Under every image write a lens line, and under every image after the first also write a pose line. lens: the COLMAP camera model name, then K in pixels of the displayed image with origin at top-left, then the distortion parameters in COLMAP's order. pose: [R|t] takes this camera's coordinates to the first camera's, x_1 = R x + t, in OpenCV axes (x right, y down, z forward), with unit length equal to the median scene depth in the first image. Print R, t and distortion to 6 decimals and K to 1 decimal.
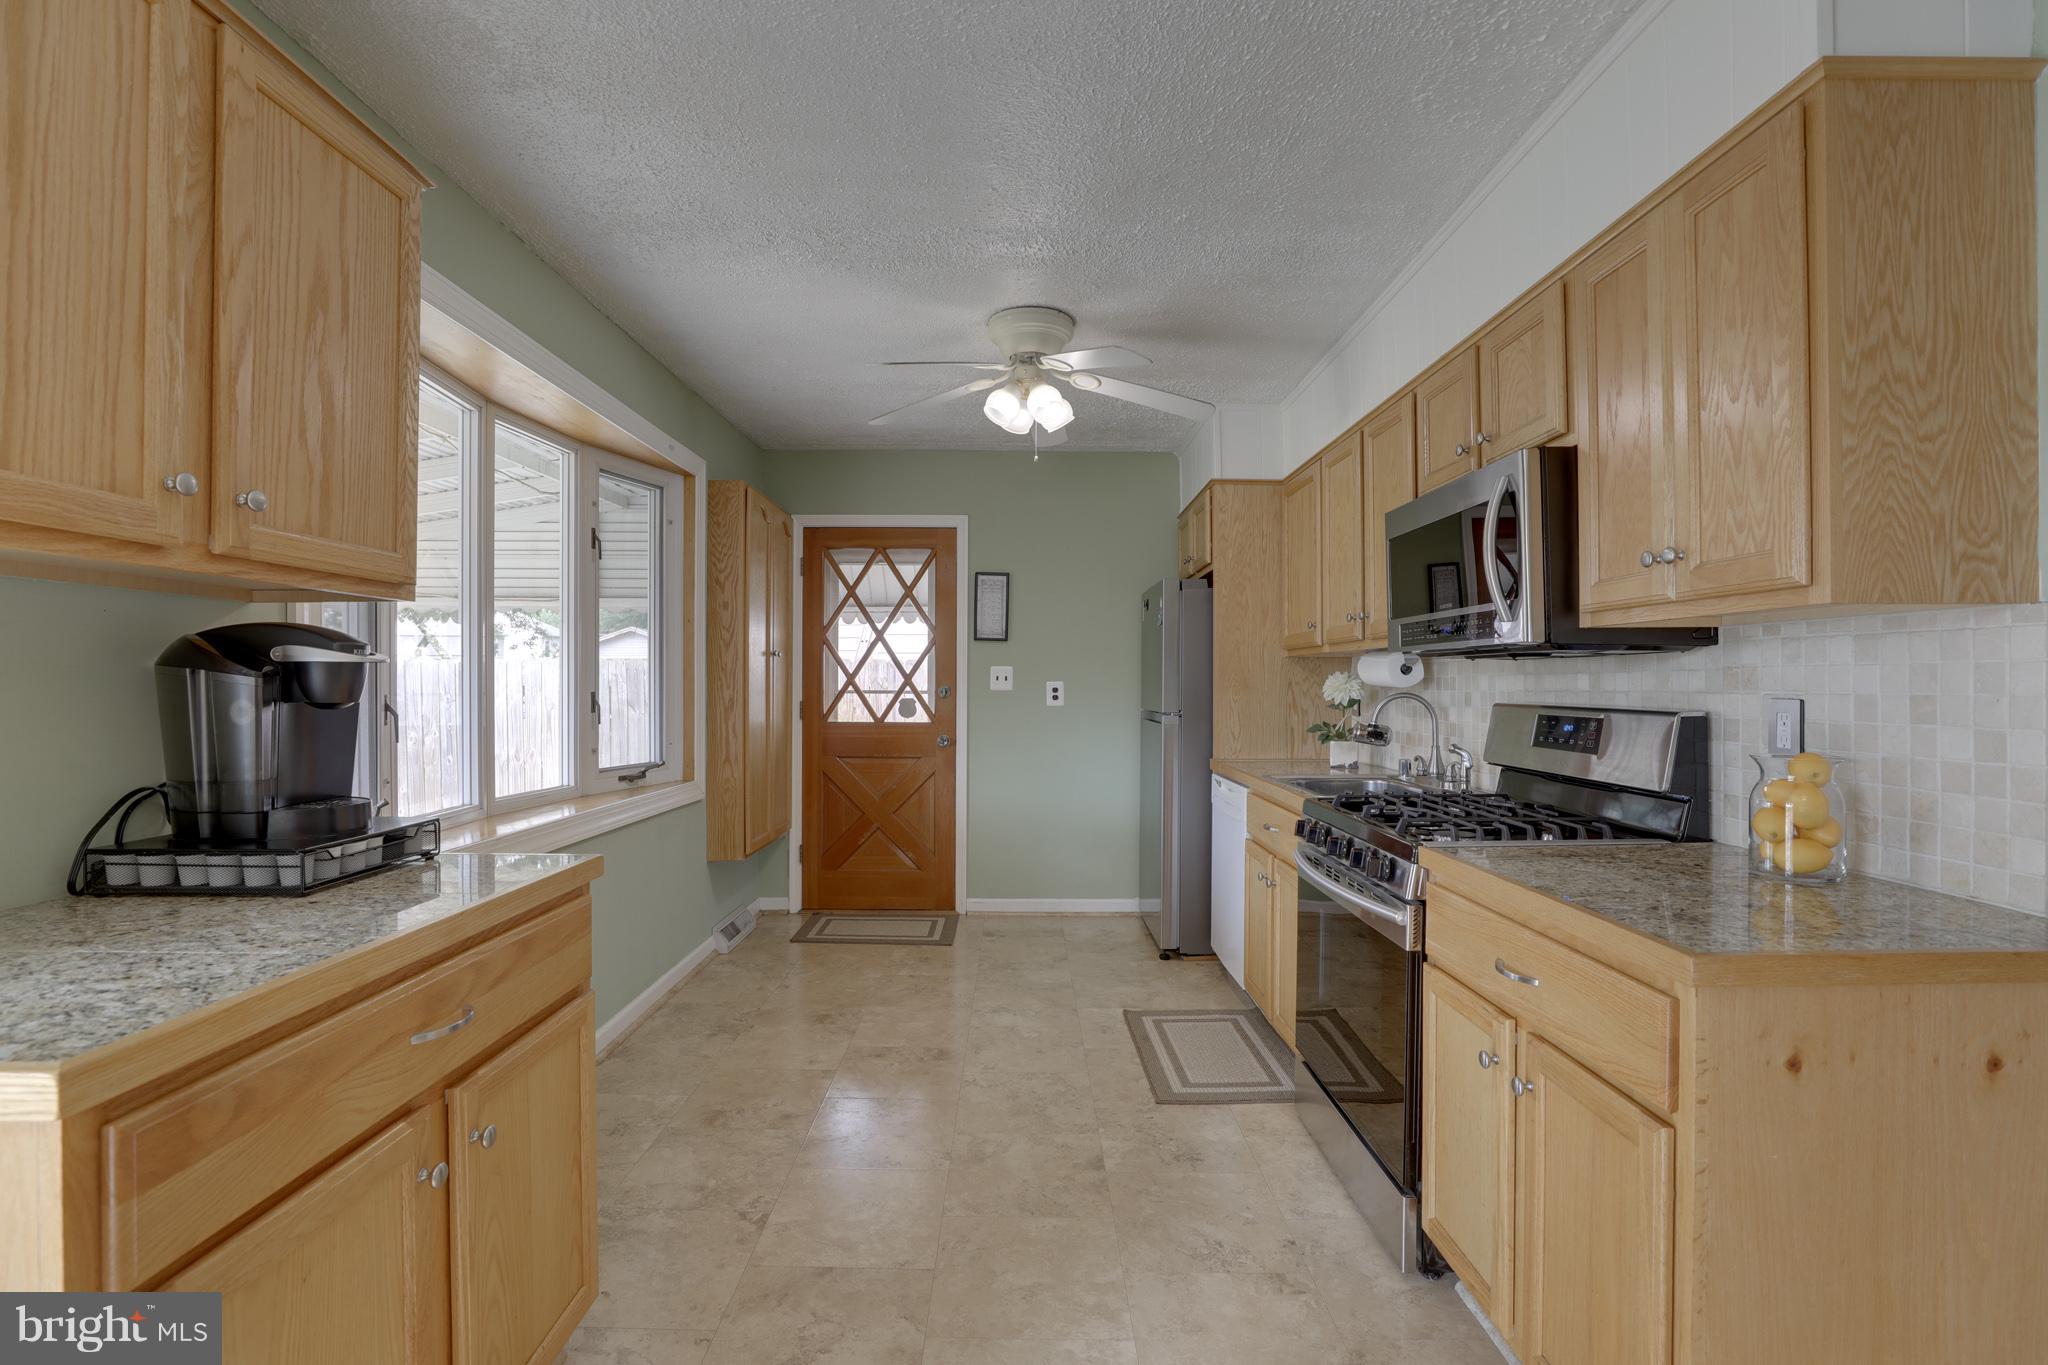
lens RADIAL K [[933.6, 0, 1023.9], [0, 933.6, 683.4], [0, 0, 1]] dist [-0.043243, 0.011397]
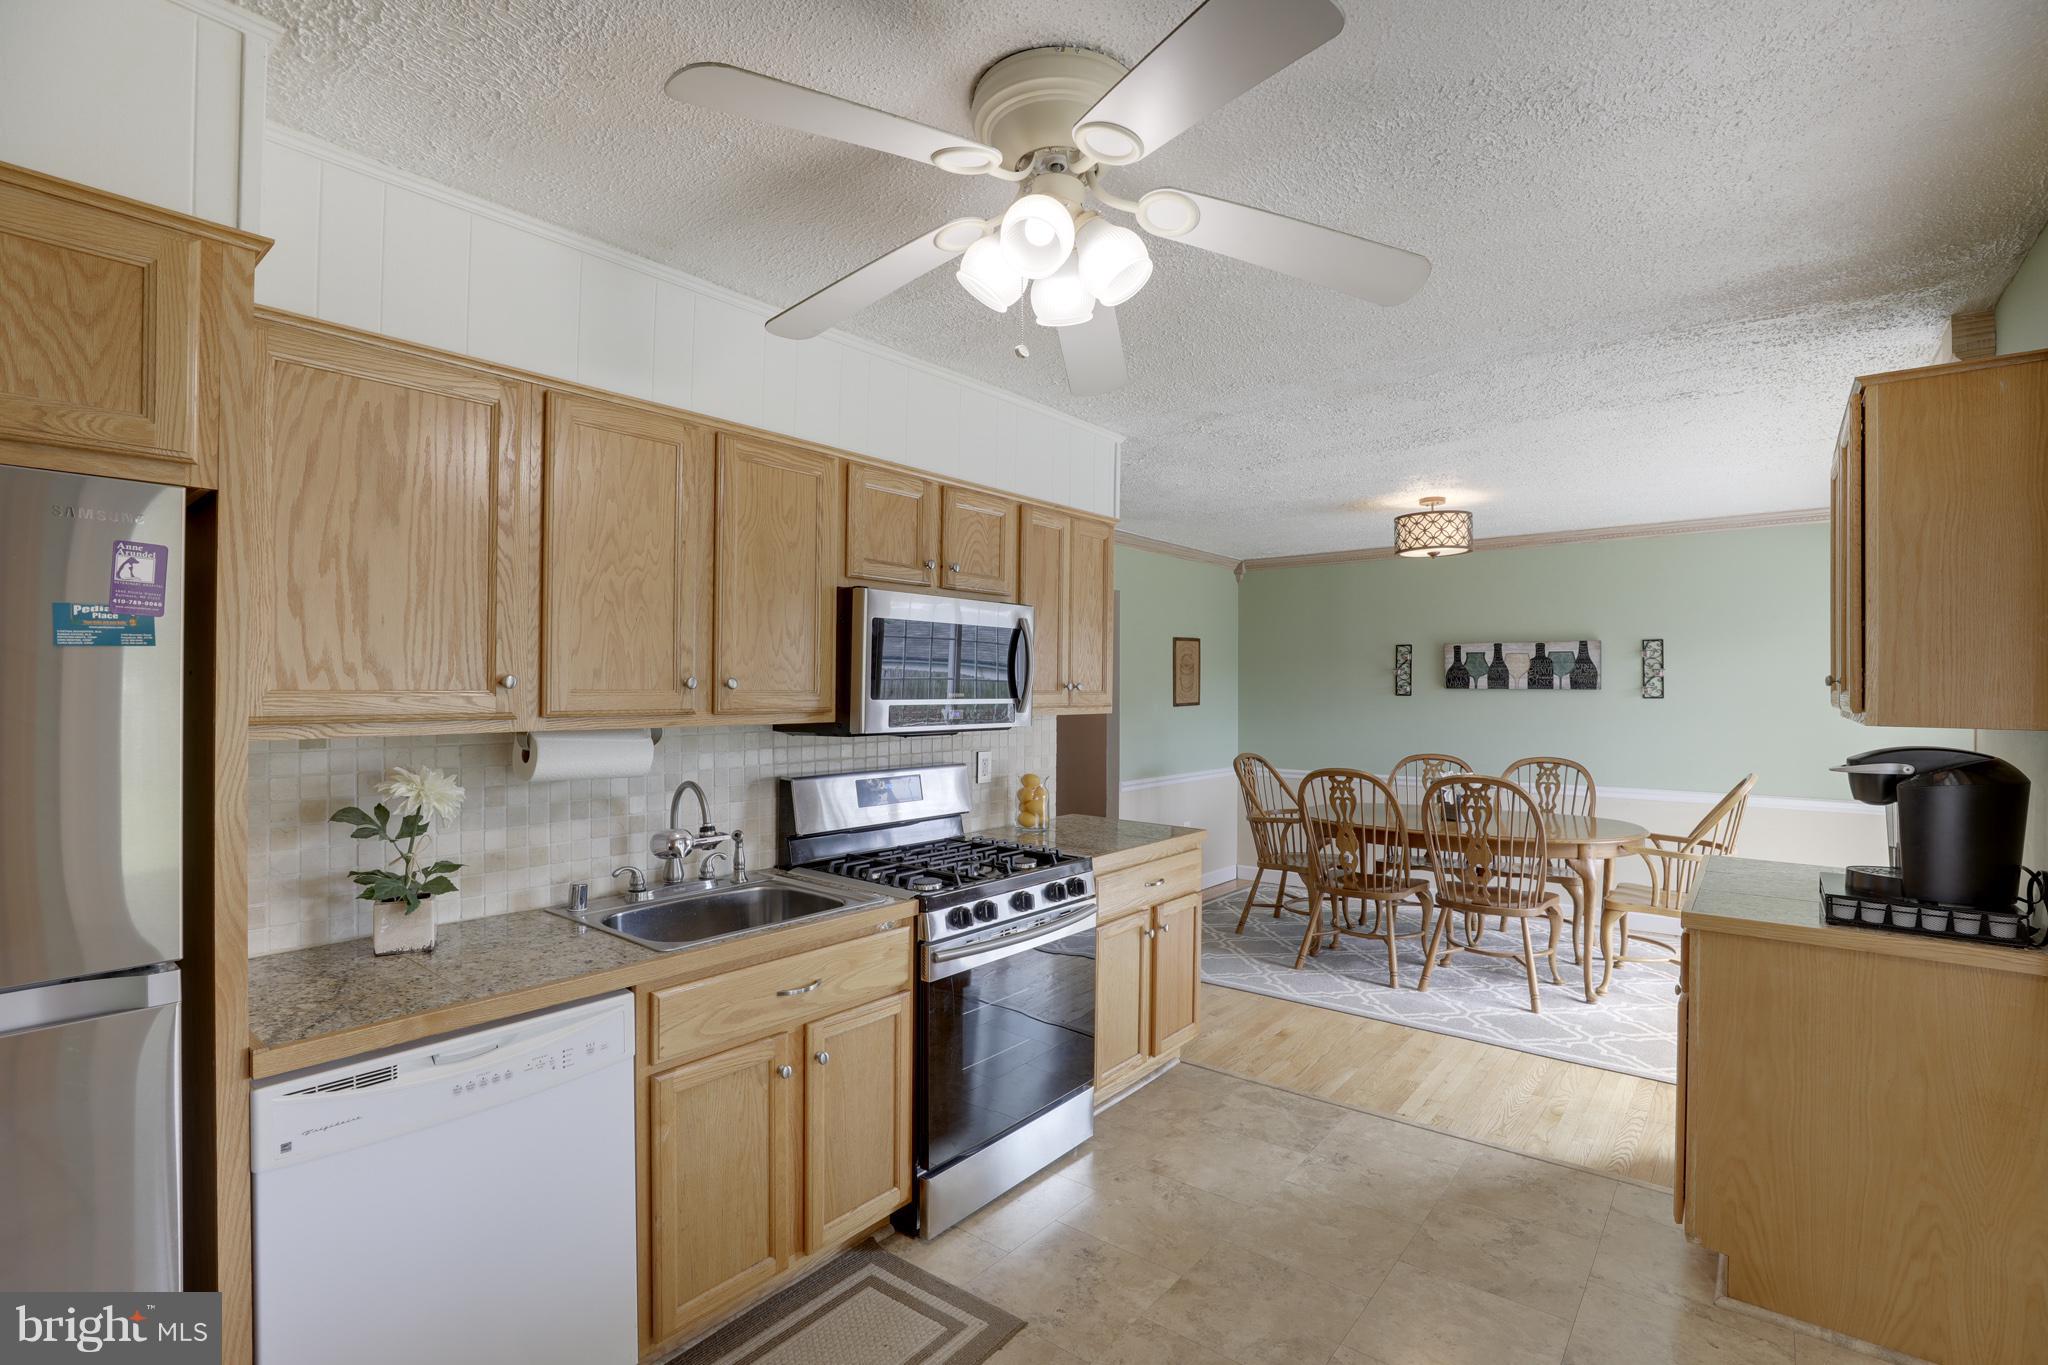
lens RADIAL K [[933.6, 0, 1027.6], [0, 933.6, 680.3], [0, 0, 1]] dist [-0.043243, 0.011397]
pose [[-0.772317, -0.004208, 0.635223, -0.316887], [-0.006810, 0.999975, -0.001656, -0.078291], [-0.635200, -0.005605, -0.772327, 1.474139]]
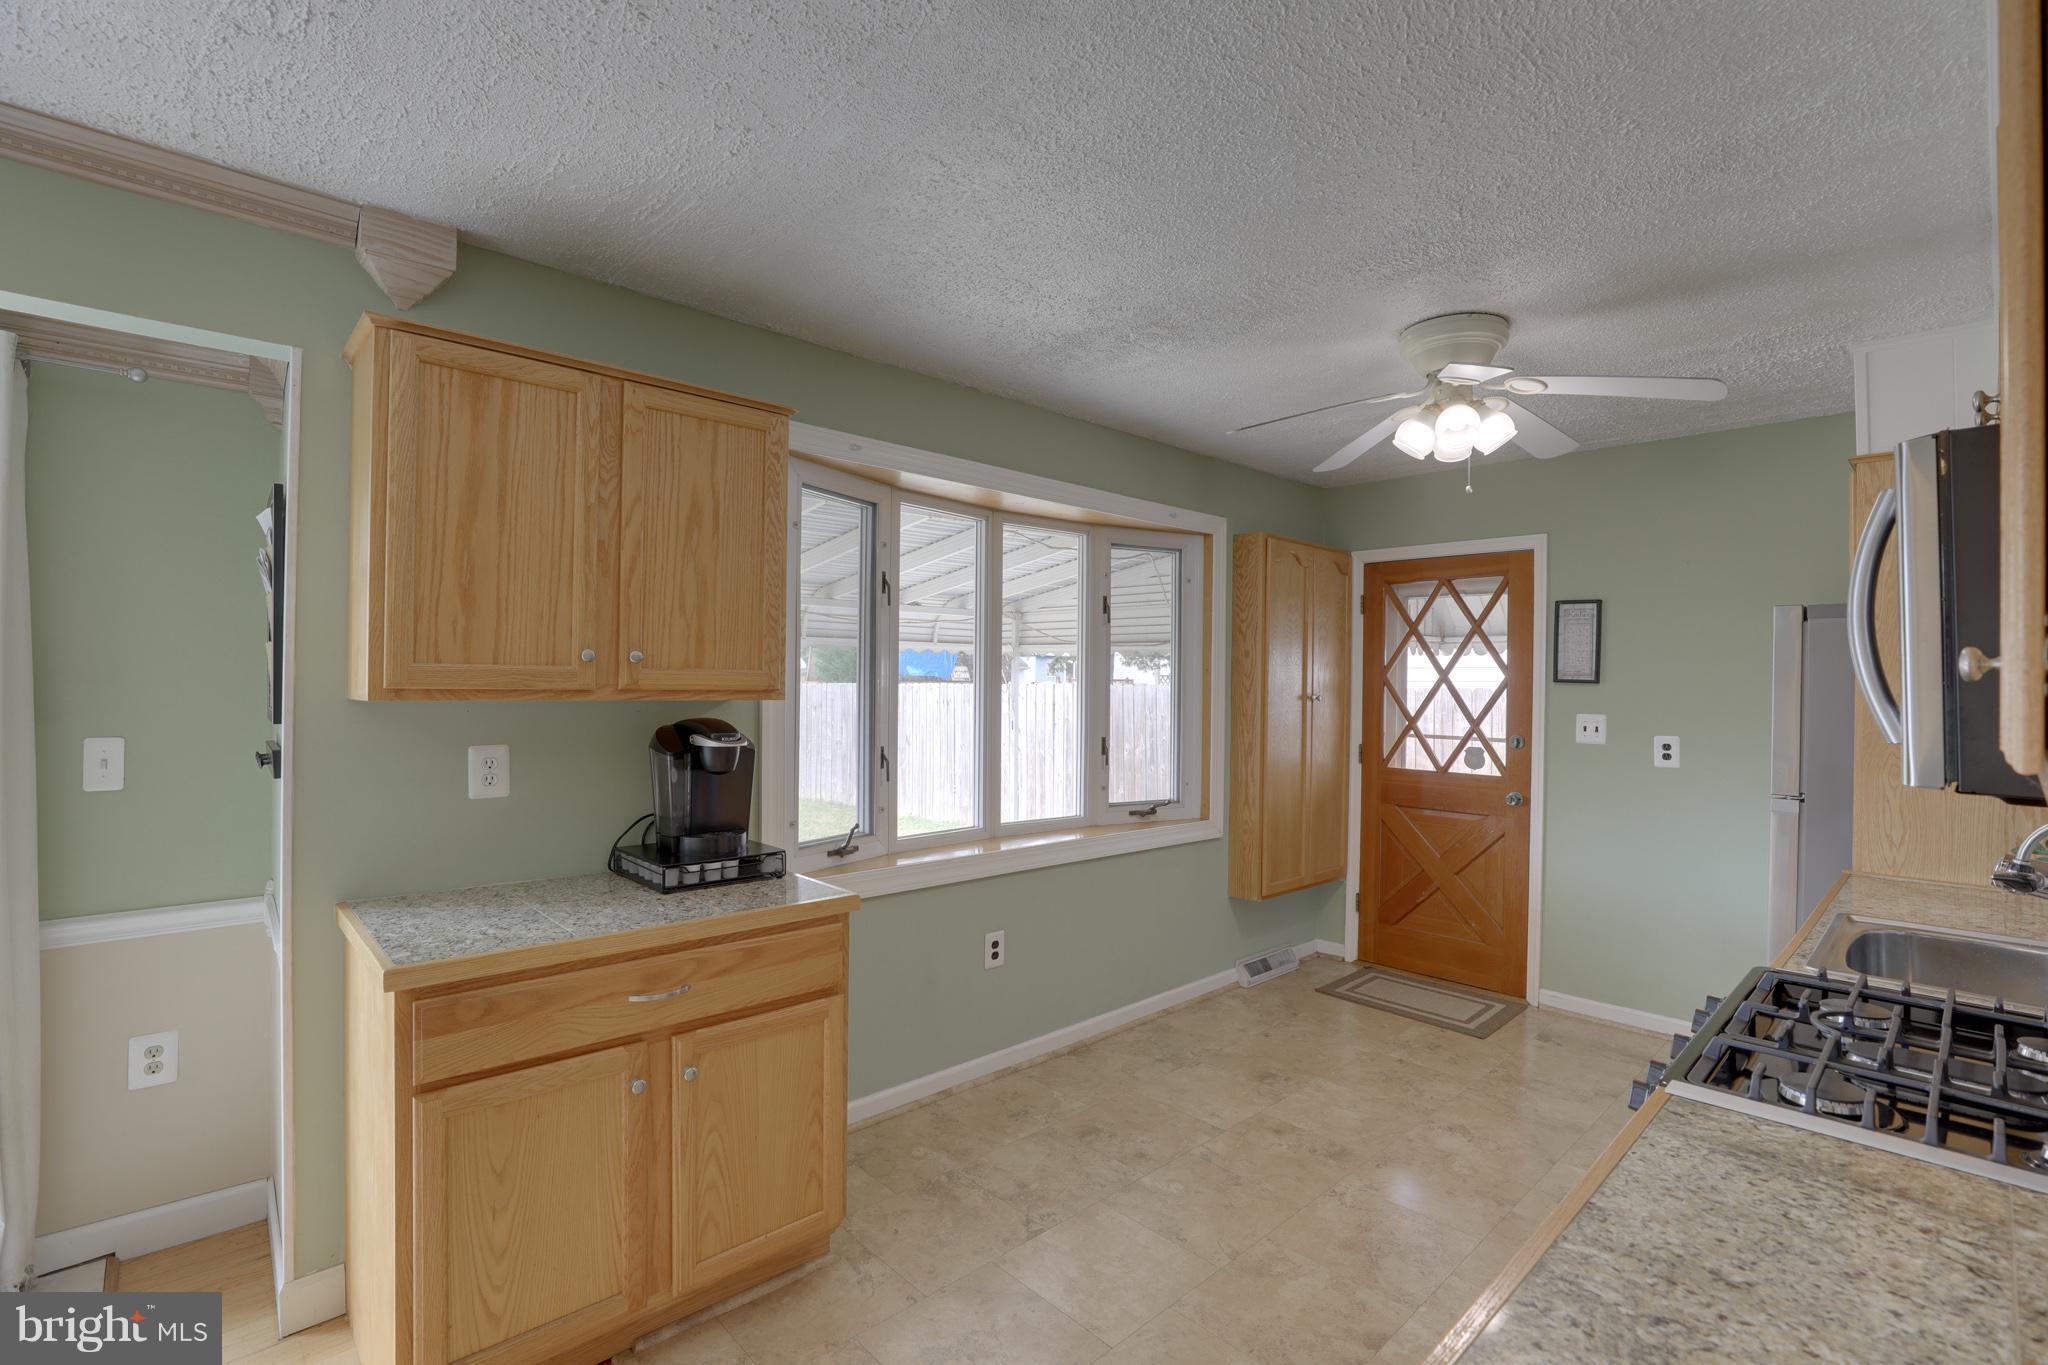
lens RADIAL K [[933.6, 0, 1022.0], [0, 933.6, 682.2], [0, 0, 1]] dist [-0.043243, 0.011397]
pose [[0.679062, 0.005627, -0.734059, 0.380390], [-0.010222, 0.999946, -0.001791, -0.066313], [0.734009, 0.008720, 0.679083, 0.149628]]
